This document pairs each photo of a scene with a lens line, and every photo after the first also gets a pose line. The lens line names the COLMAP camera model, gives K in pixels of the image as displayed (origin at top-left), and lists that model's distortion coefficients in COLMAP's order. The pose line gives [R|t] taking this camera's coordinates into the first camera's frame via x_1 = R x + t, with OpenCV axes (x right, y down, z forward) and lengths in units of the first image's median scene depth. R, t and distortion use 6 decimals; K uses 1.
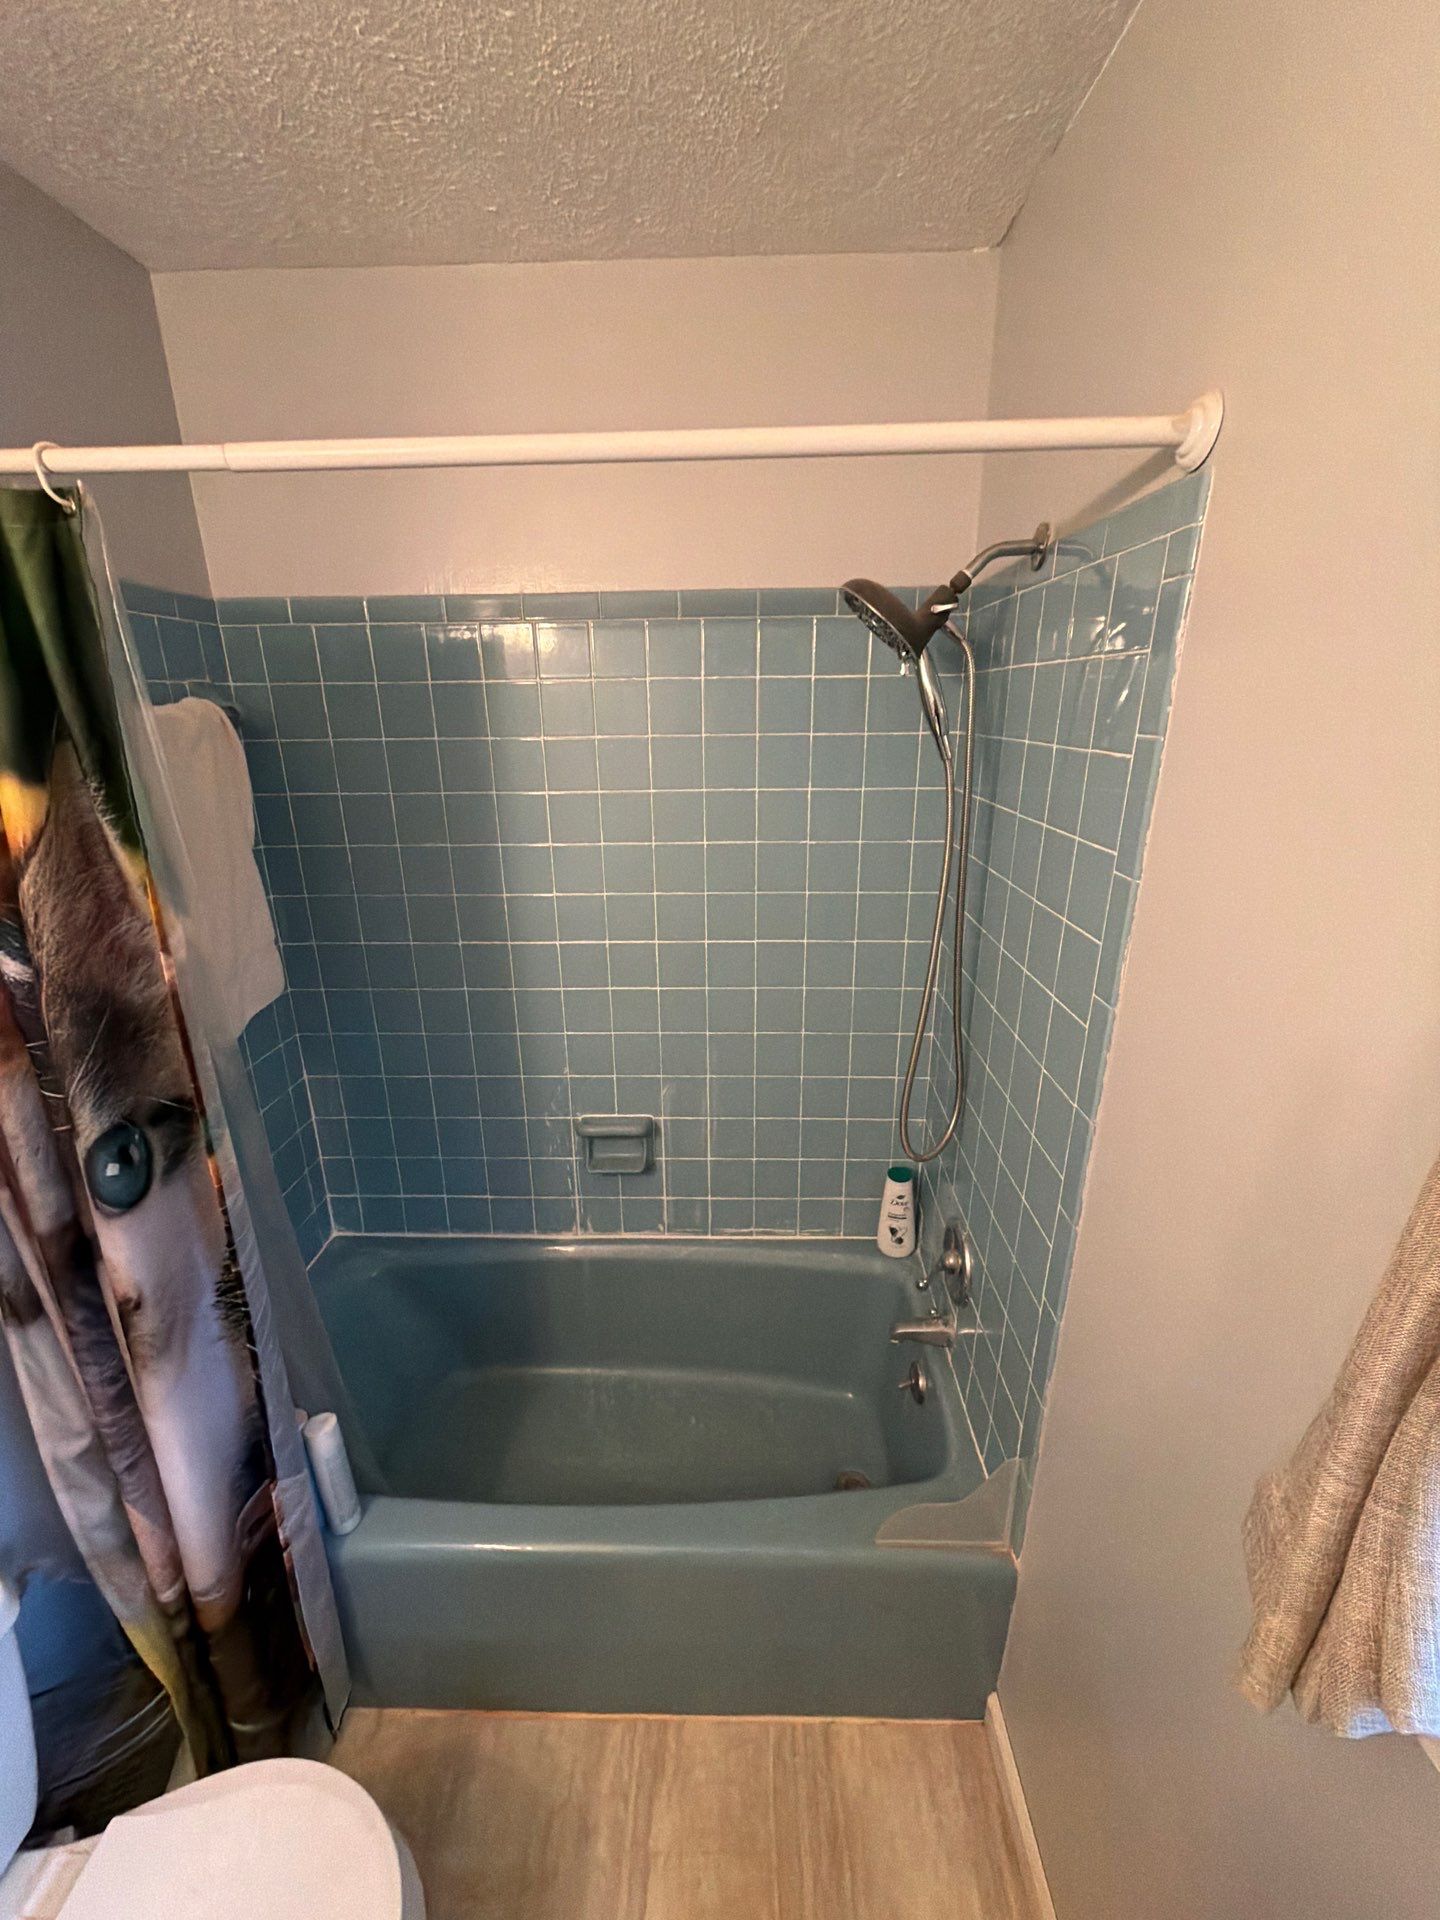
lens RADIAL K [[775.9, 0, 719.6], [0, 775.9, 956.9], [0, 0, 1]] dist [-0.000063, 0.000456]
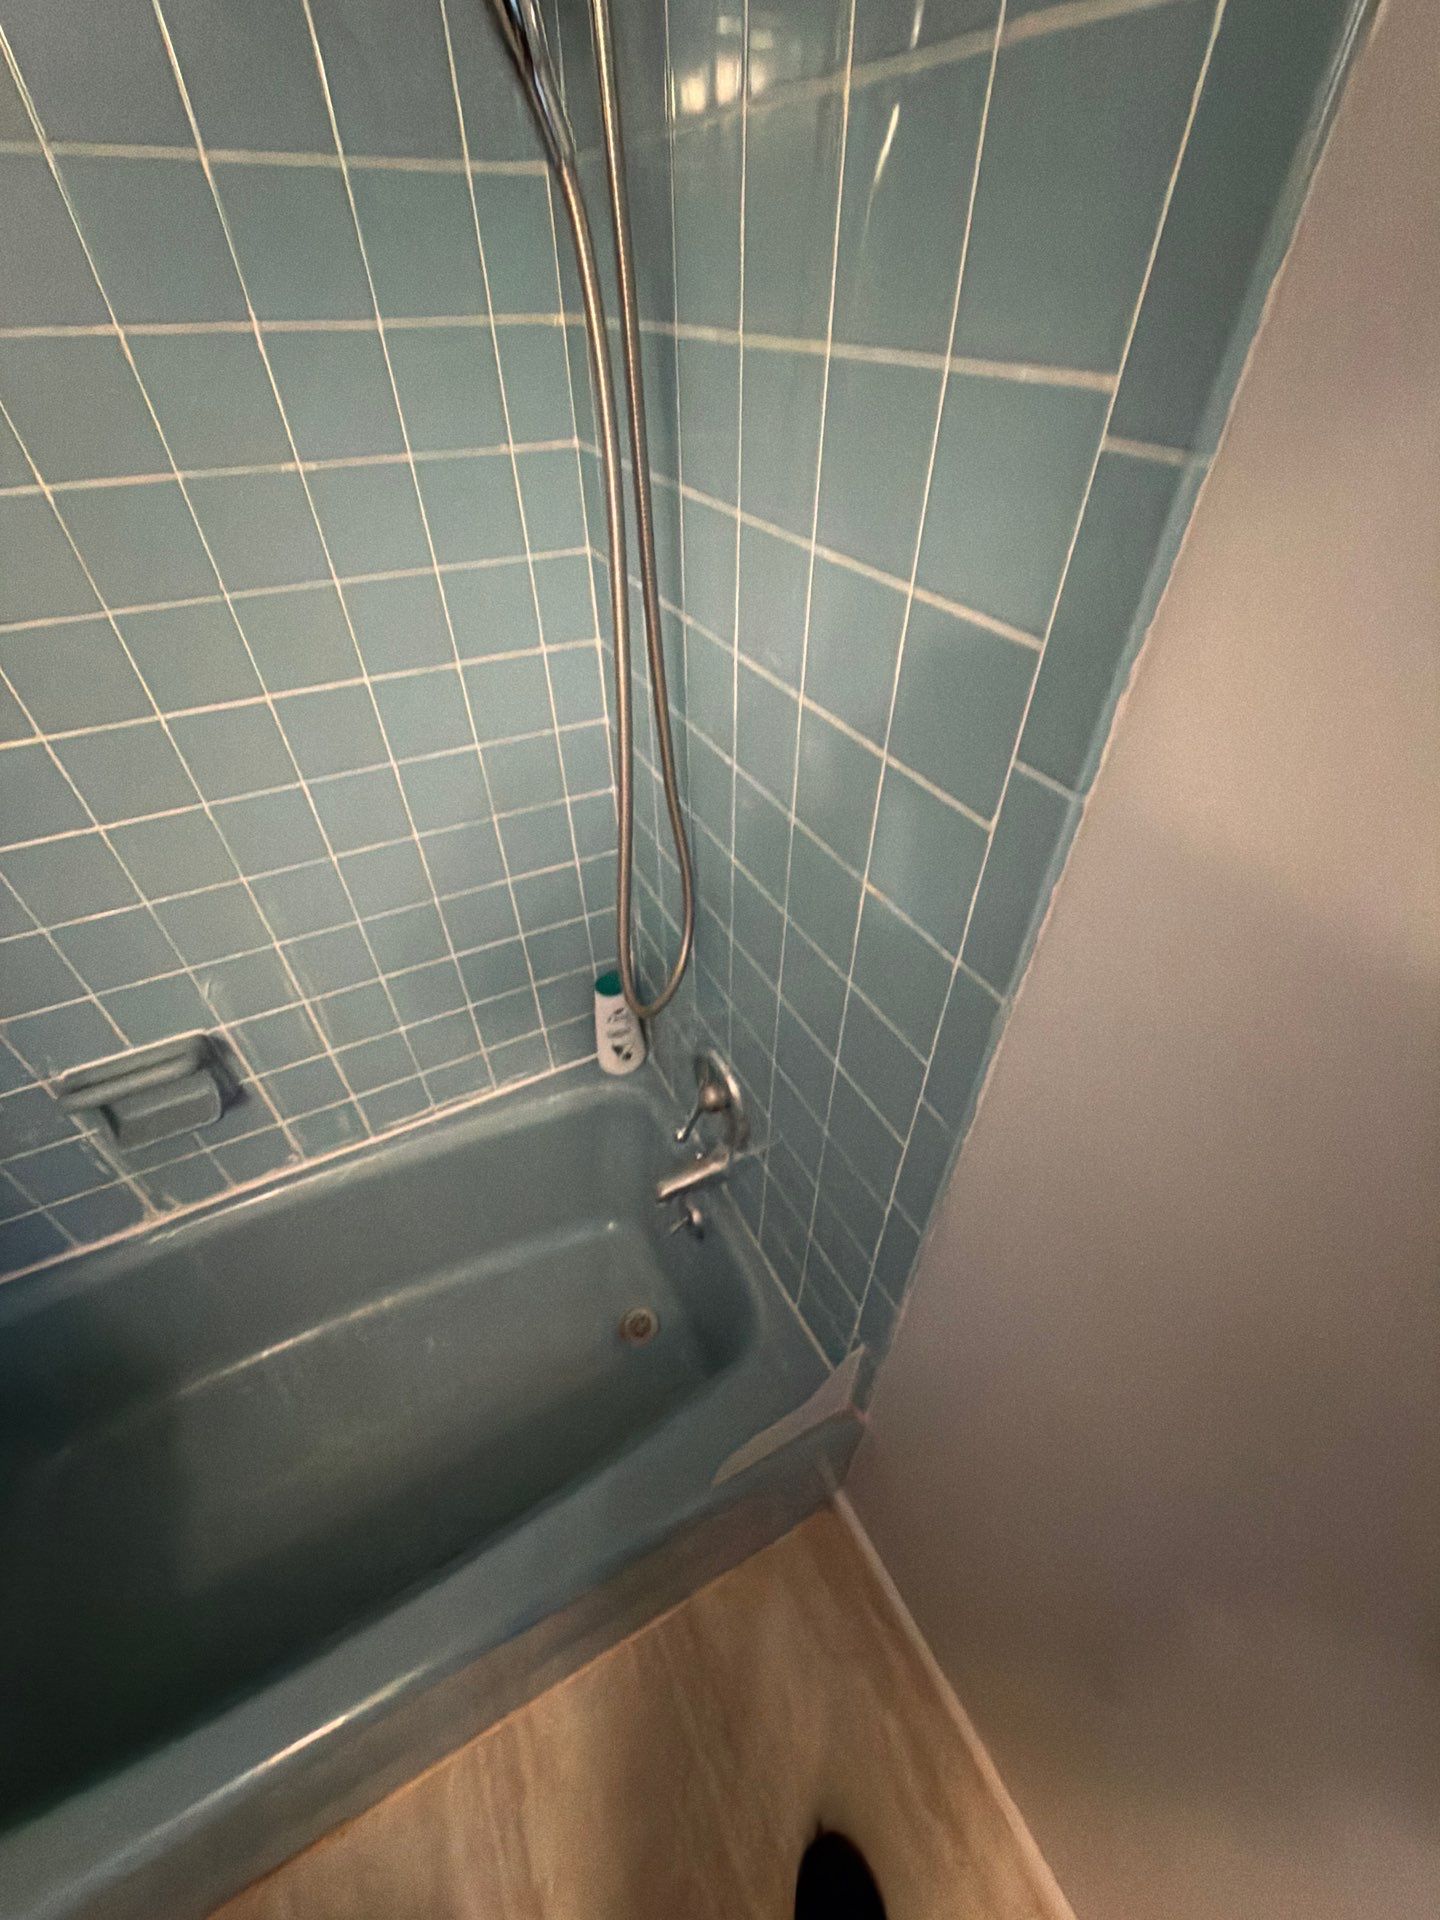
lens RADIAL K [[775.9, 0, 725.8], [0, 775.9, 964.5], [0, 0, 1]] dist [-0.000063, 0.000456]
pose [[0.874258, -0.319306, 0.365672, 0.078978], [0.147005, 0.892011, 0.427442, -0.044166], [-0.462668, -0.319939, 0.826787, 0.426312]]
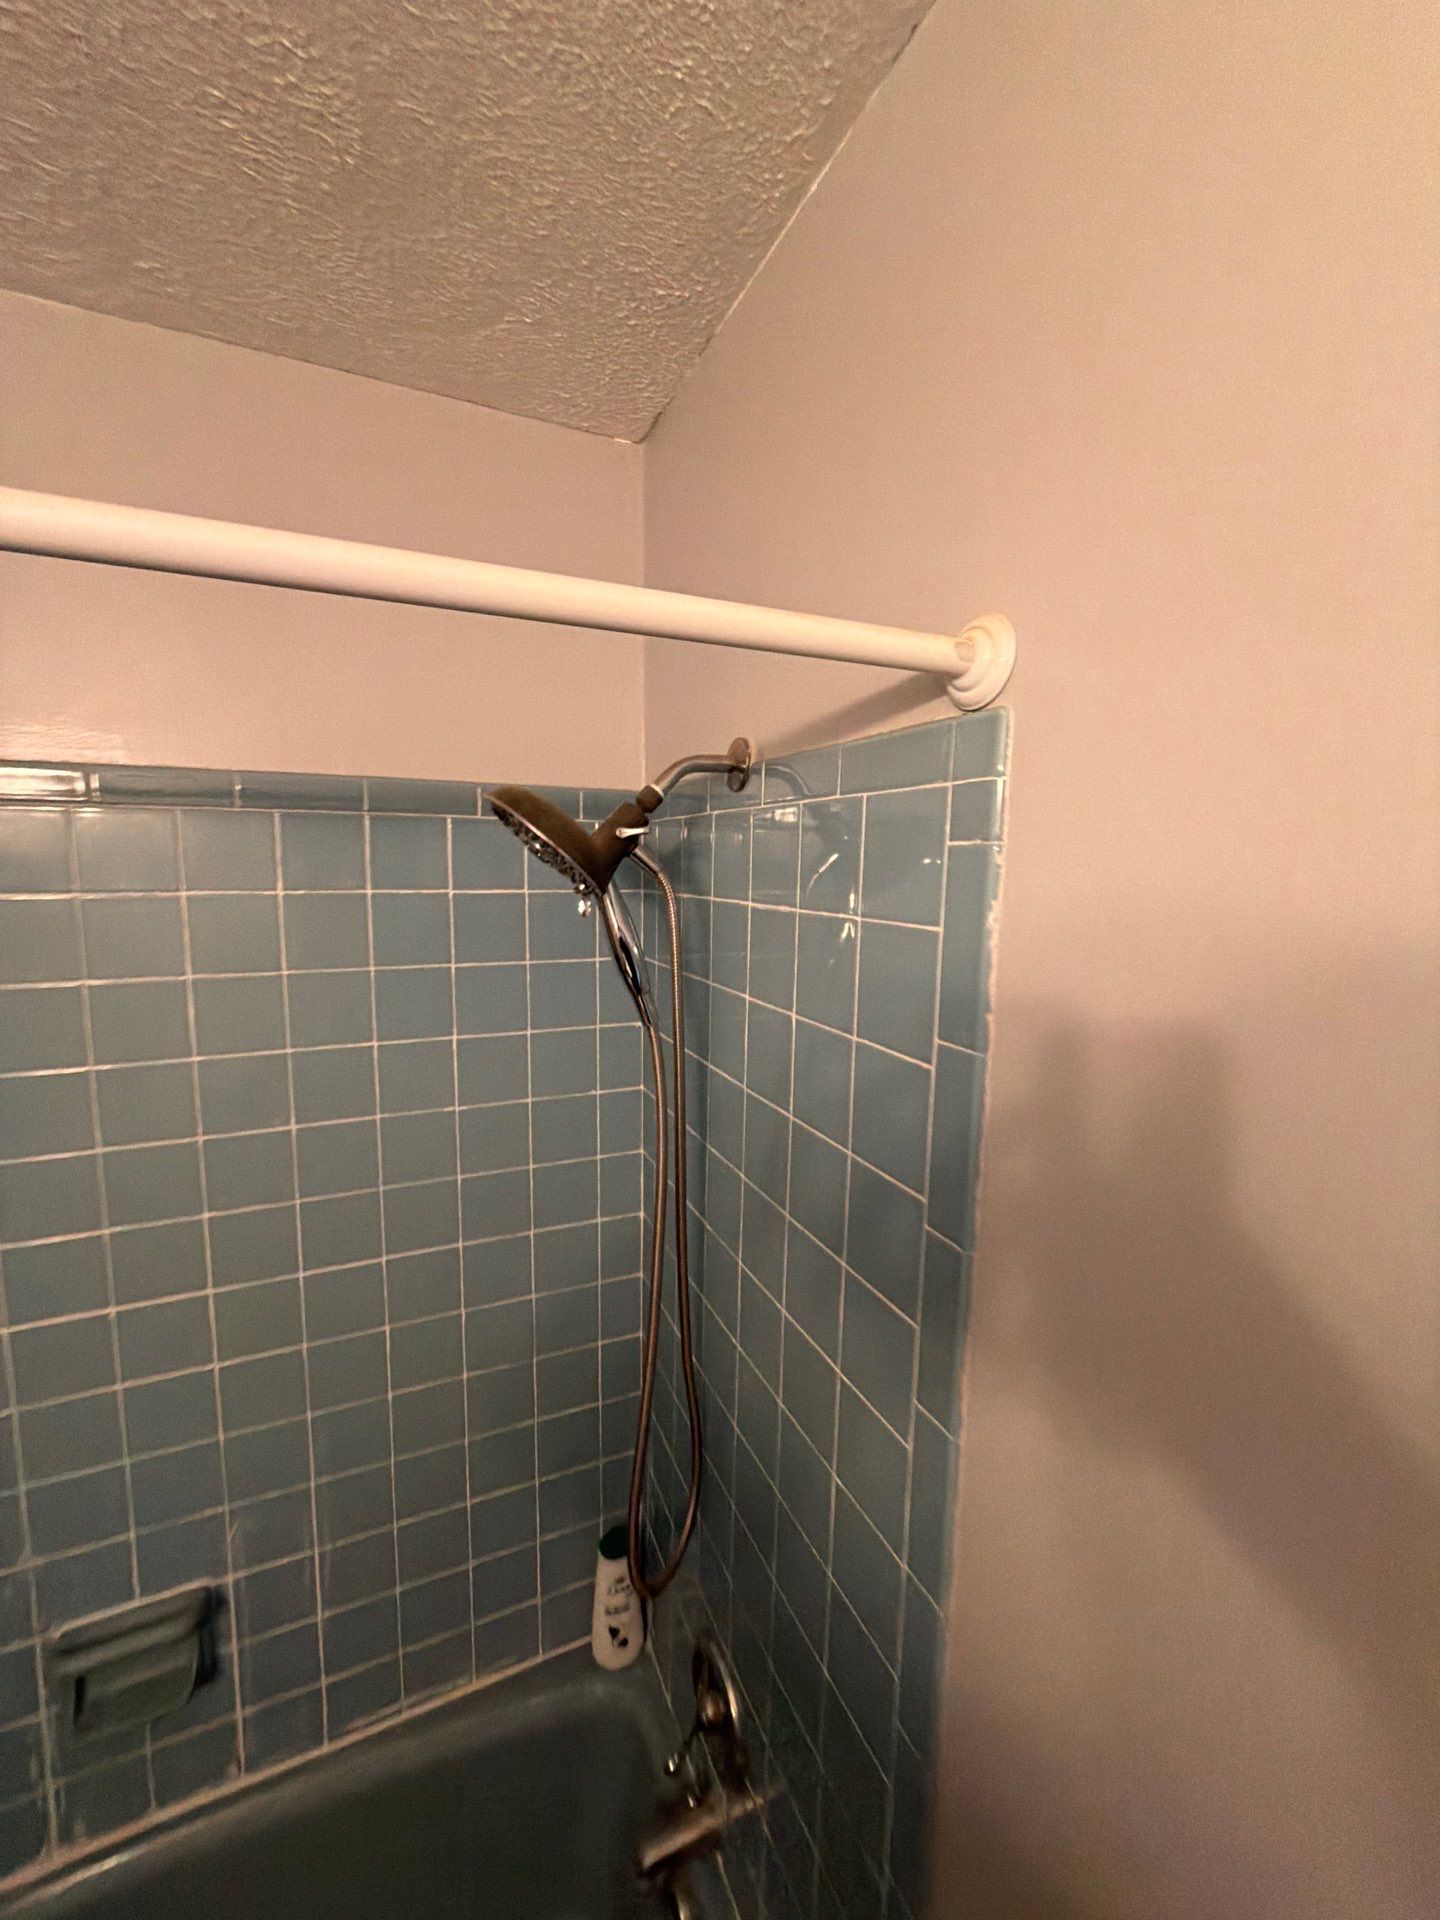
lens RADIAL K [[775.9, 0, 727.6], [0, 775.9, 956.1], [0, 0, 1]] dist [-0.000063, 0.000456]
pose [[0.899094, -0.032568, 0.436543, 0.033893], [0.115508, 0.979537, -0.164820, -0.155644], [-0.422242, 0.198613, 0.884457, 0.255218]]
